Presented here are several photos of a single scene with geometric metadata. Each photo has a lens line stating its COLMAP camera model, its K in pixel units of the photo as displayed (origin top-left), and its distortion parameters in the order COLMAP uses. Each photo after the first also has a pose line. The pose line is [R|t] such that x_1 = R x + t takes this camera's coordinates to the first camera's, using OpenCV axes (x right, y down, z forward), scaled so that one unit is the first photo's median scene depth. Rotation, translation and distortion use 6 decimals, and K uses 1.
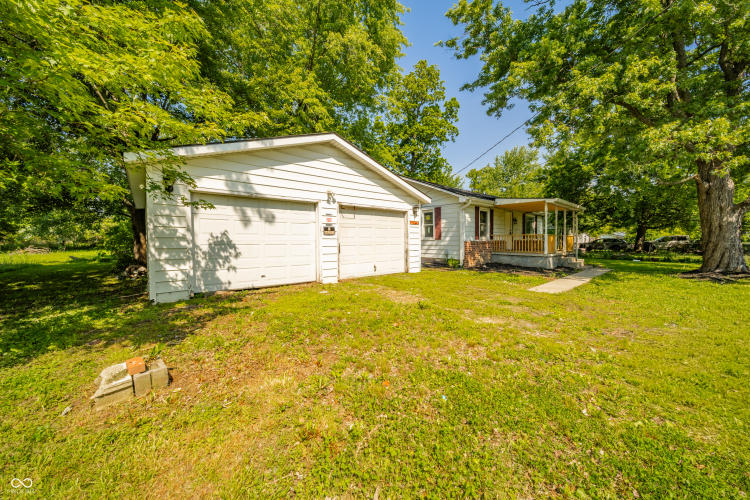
lens RADIAL K [[269.9, 0, 378.4], [0, 269.9, 249.9], [0, 0, 1]] dist [-0.002964, -0.000156]
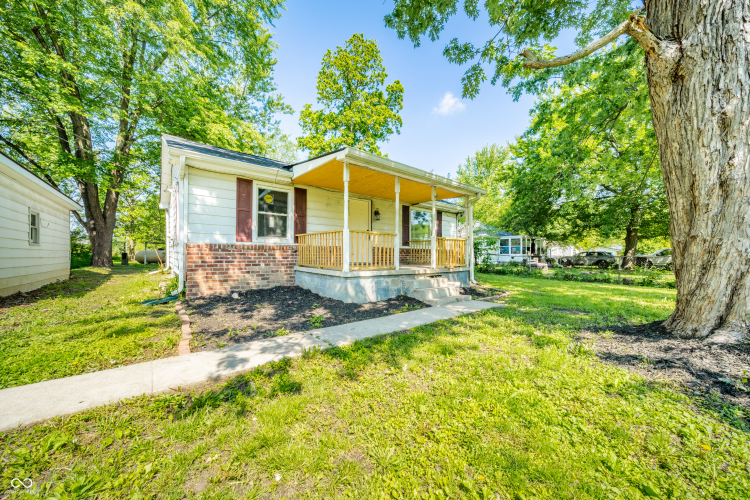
lens RADIAL K [[269.9, 0, 371.7], [0, 269.9, 252.9], [0, 0, 1]] dist [-0.002964, -0.000156]
pose [[0.999079, 0.009875, -0.041759, 0.596913], [-0.011525, 0.999155, -0.039458, 0.001424], [0.041334, 0.039903, 0.998348, 0.459814]]
